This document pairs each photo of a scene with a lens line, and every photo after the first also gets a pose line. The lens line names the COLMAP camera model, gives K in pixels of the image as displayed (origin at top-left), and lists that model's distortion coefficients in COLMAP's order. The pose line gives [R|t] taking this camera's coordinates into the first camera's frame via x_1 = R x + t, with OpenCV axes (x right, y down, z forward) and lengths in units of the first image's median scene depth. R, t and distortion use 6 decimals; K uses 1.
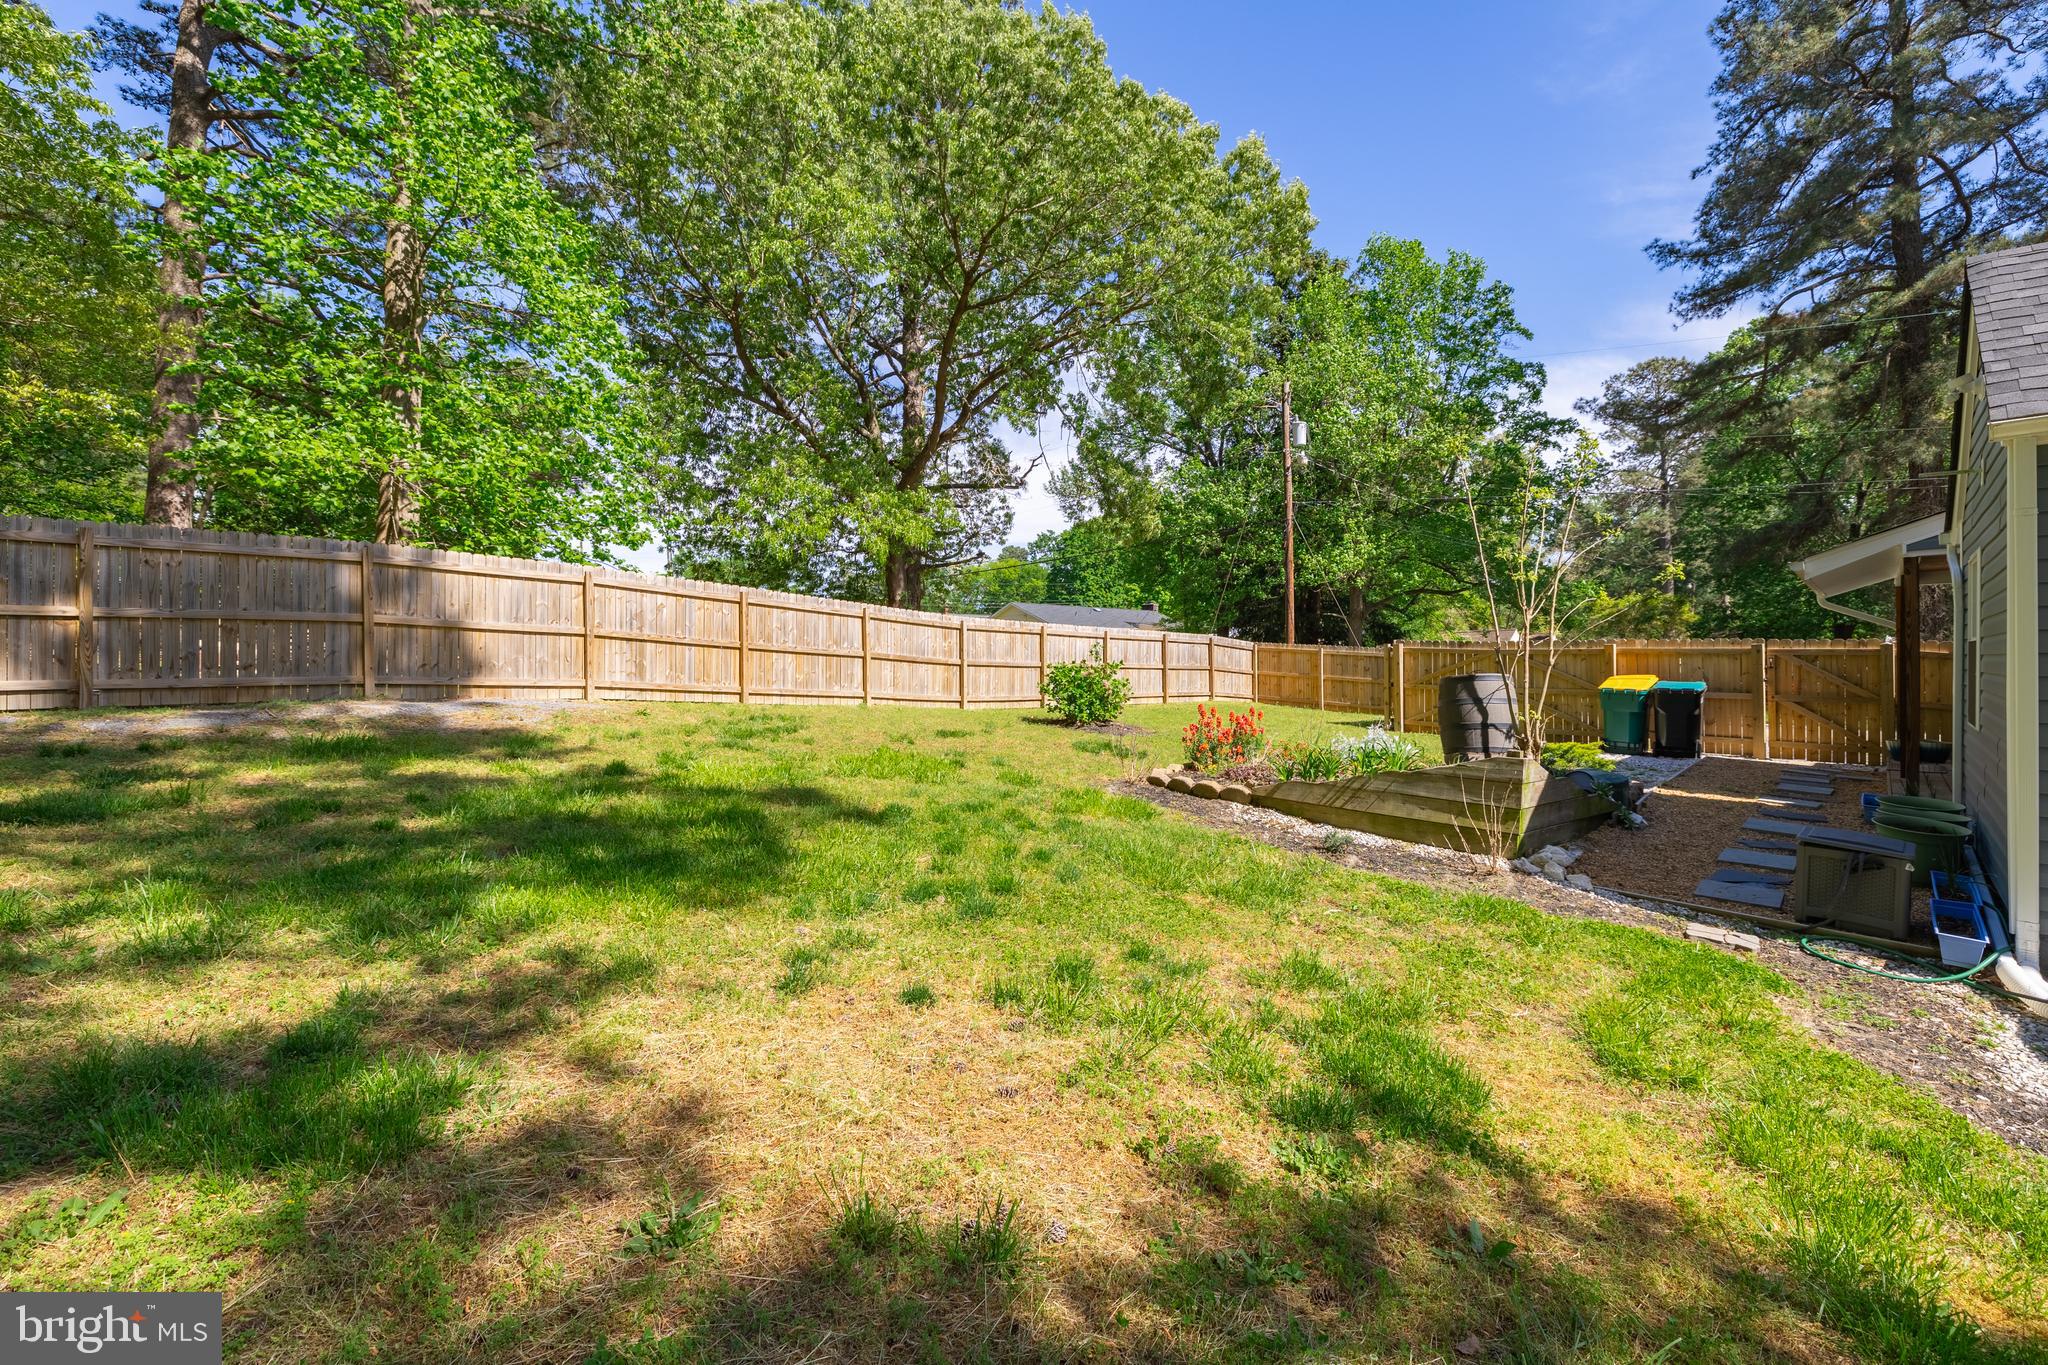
lens RADIAL K [[854.6, 0, 1036.9], [0, 854.6, 668.7], [0, 0, 1]] dist [0.001017, 0.000042]
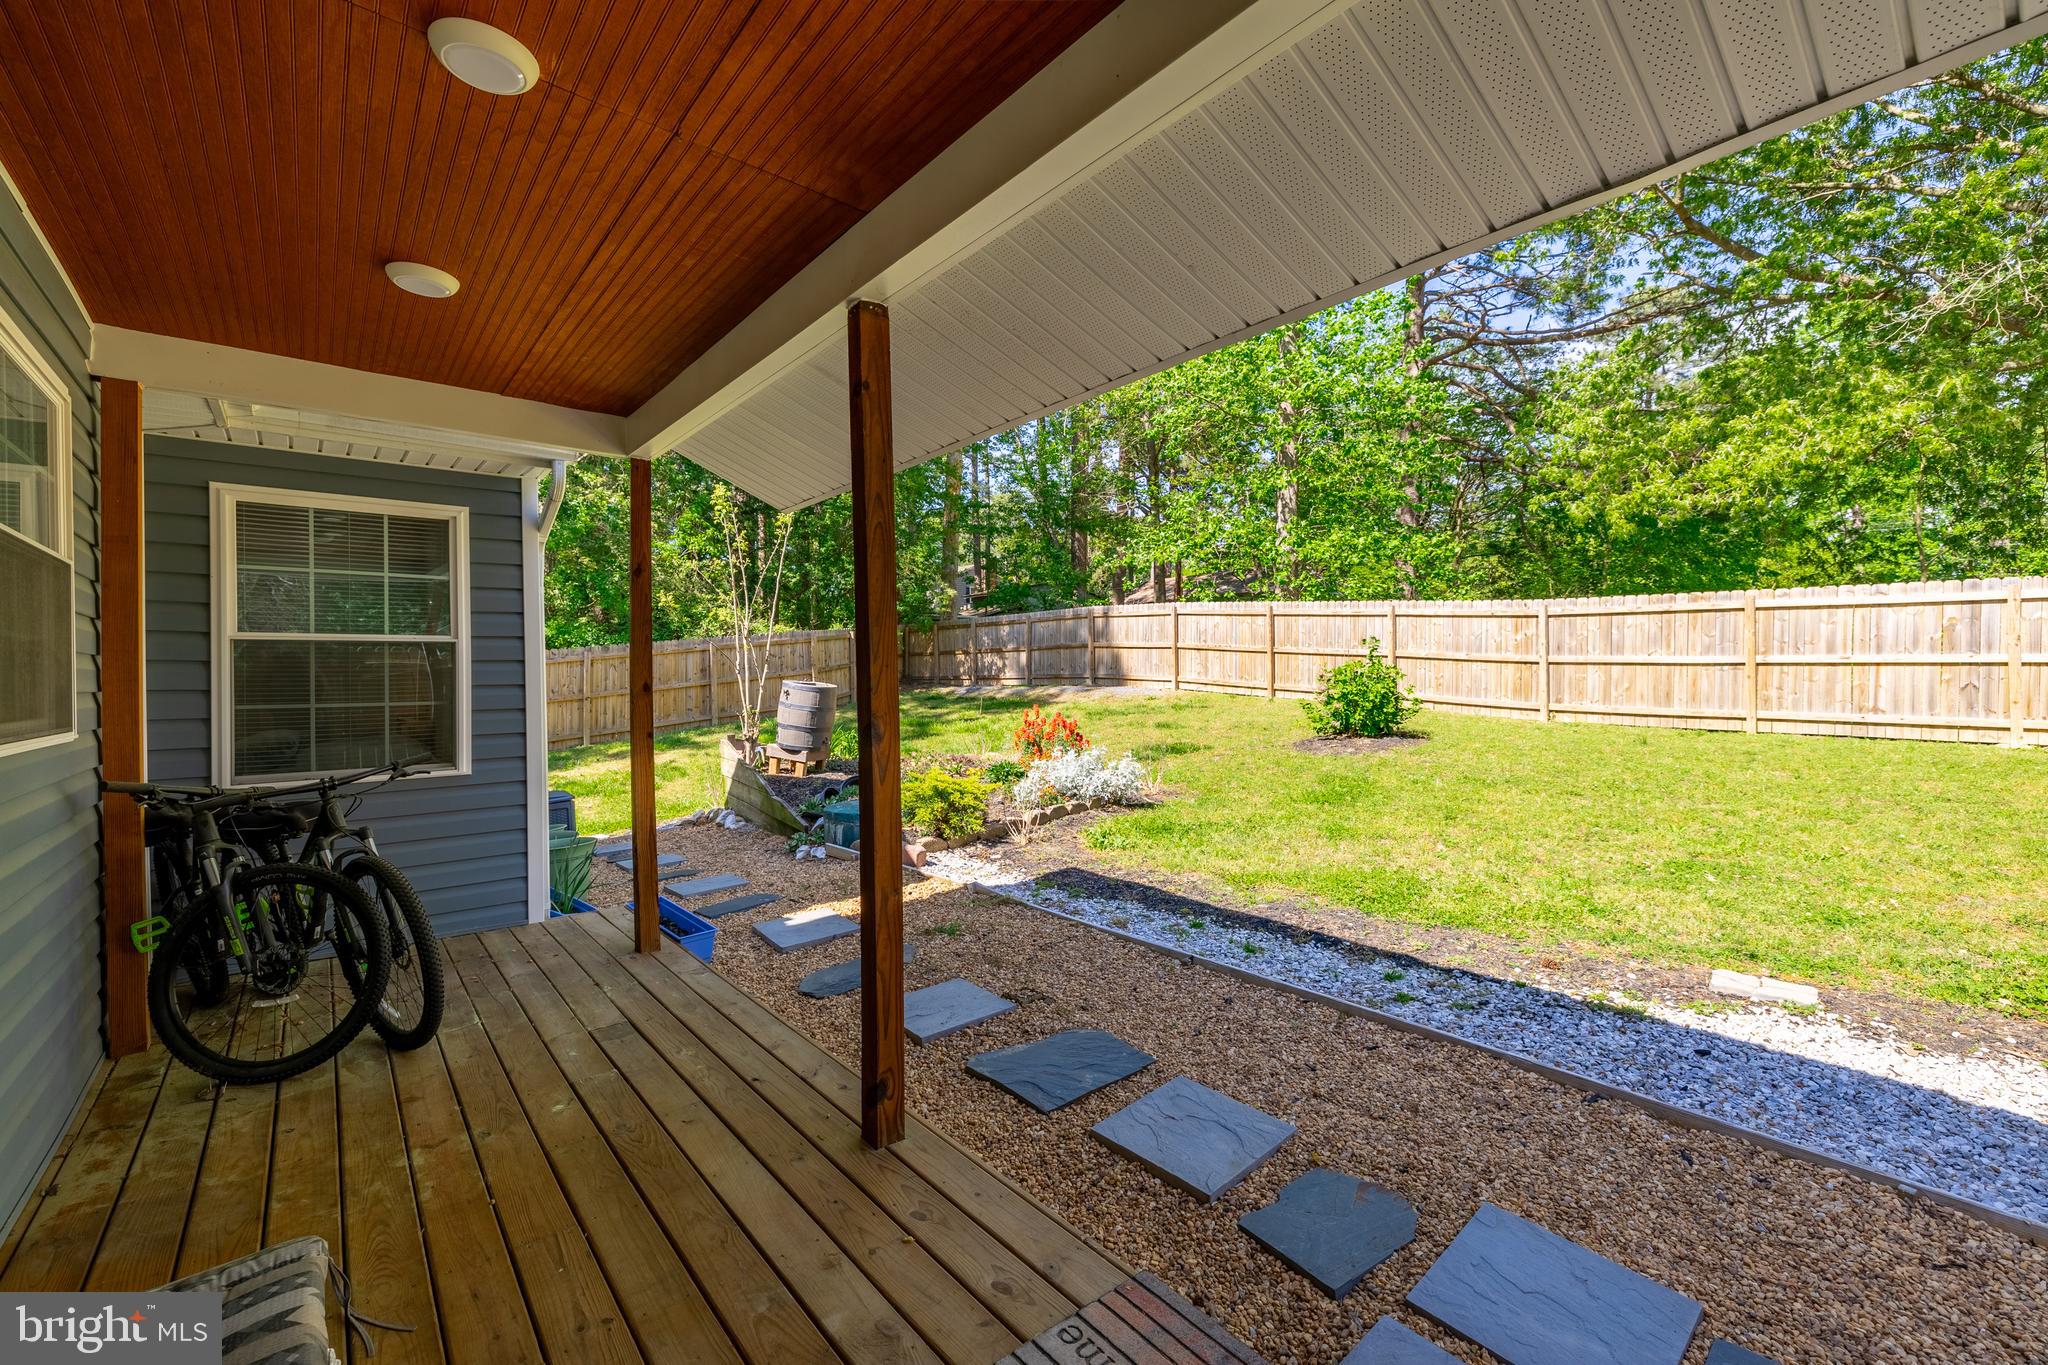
lens RADIAL K [[854.6, 0, 1023.3], [0, 854.6, 675.8], [0, 0, 1]] dist [0.001017, 0.000042]
pose [[-0.093229, 0.010802, -0.995586, 0.469816], [0.007390, 0.999921, 0.010157, -0.002865], [0.995617, -0.006411, -0.093301, 0.397665]]
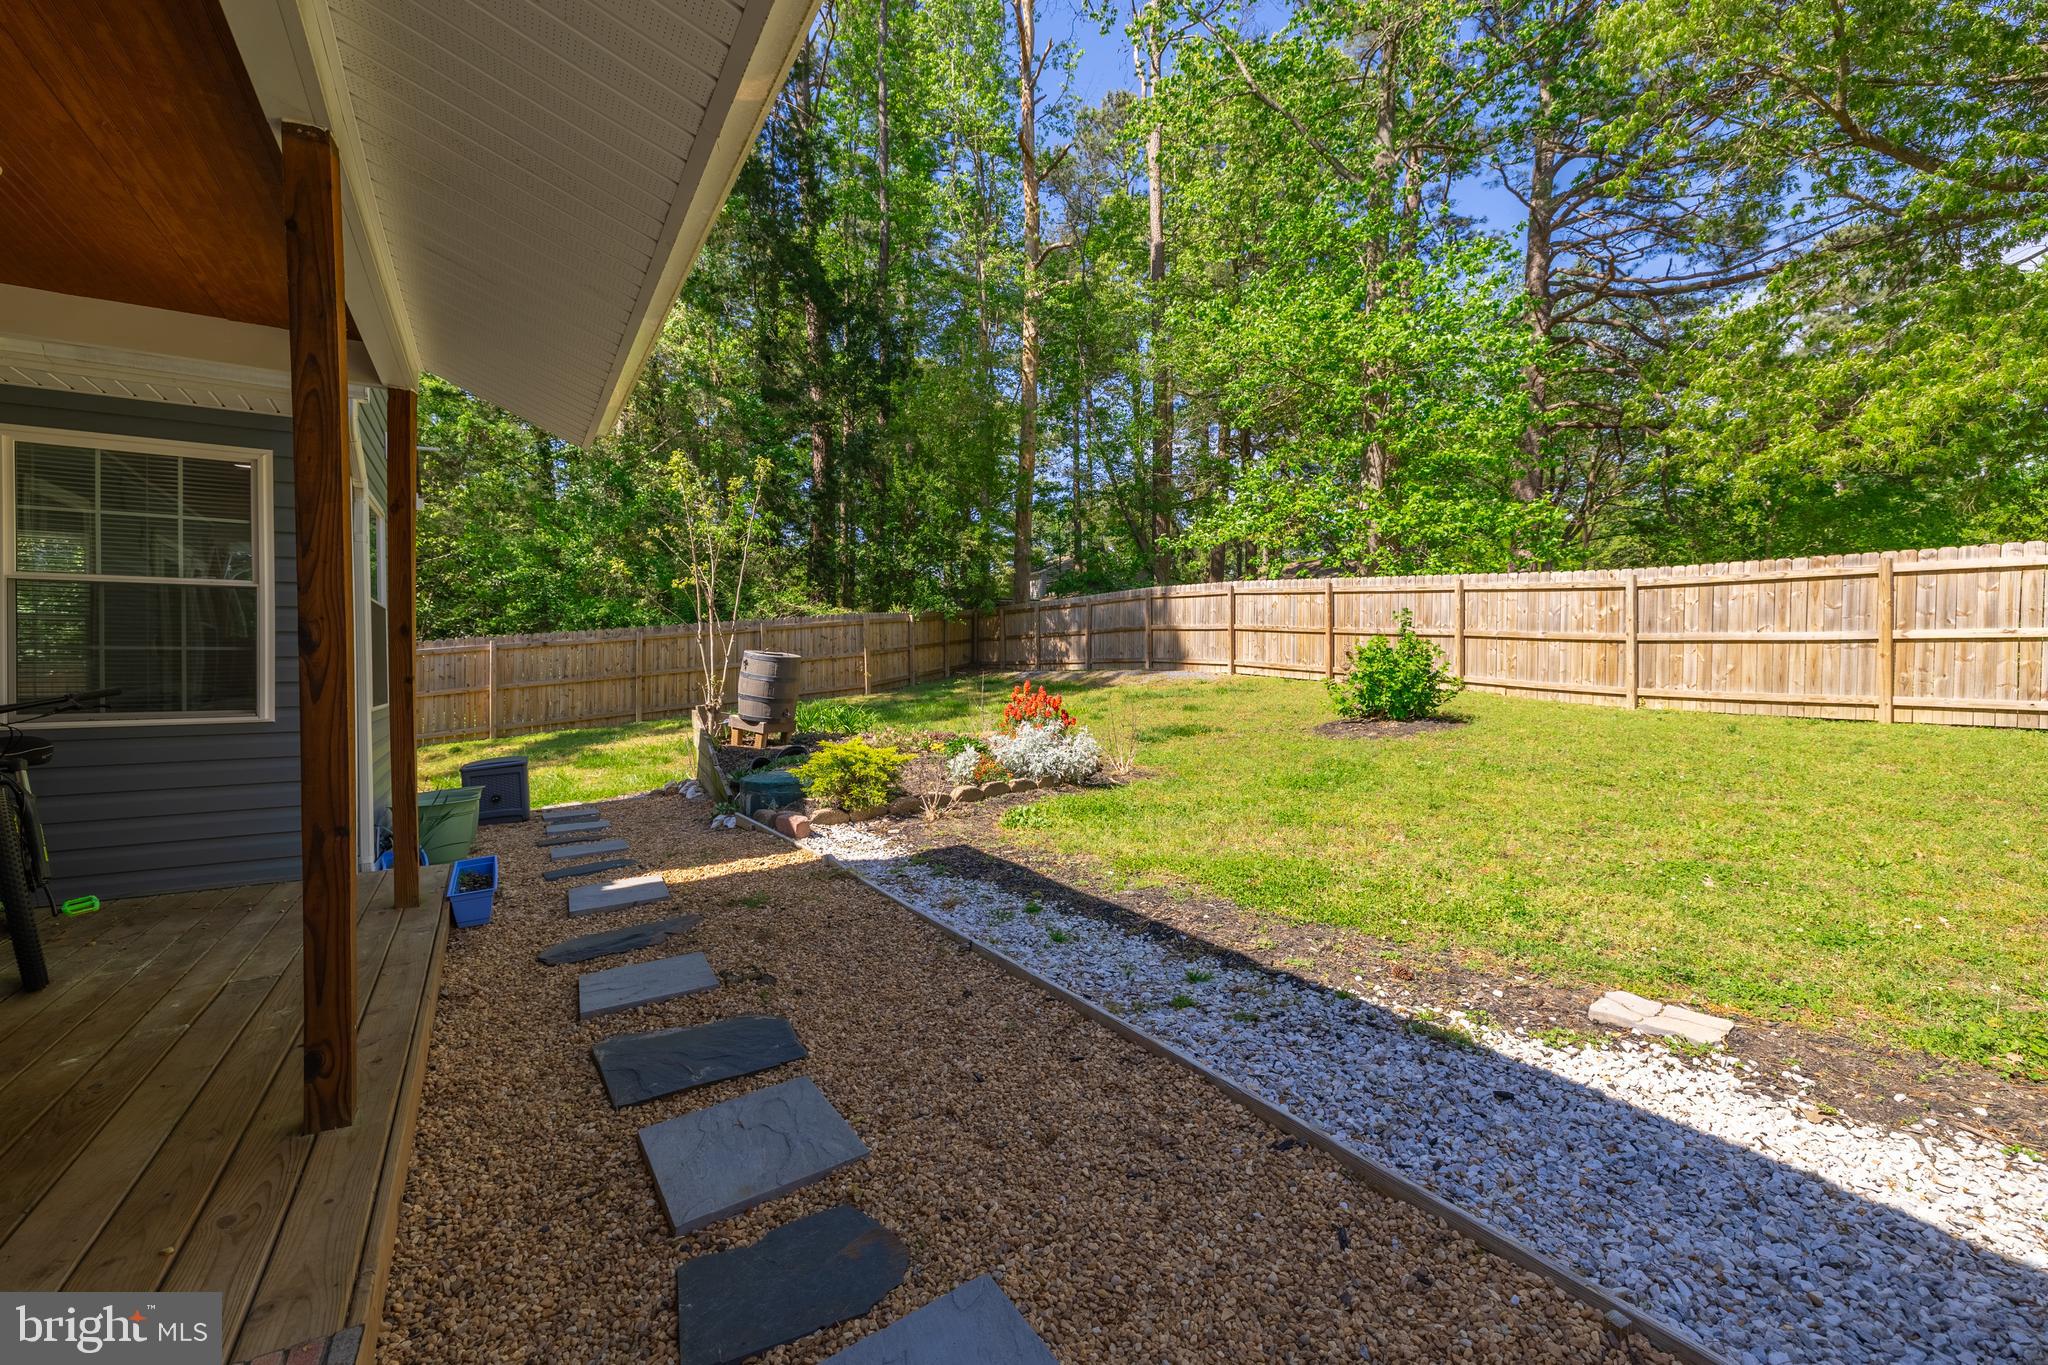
lens RADIAL K [[854.6, 0, 1025.5], [0, 854.6, 677.0], [0, 0, 1]] dist [0.001017, 0.000042]
pose [[-0.229886, 0.019340, -0.973025, 0.440369], [0.002390, 0.999811, 0.019307, 0.005893], [0.973215, 0.002112, -0.229889, 0.453247]]
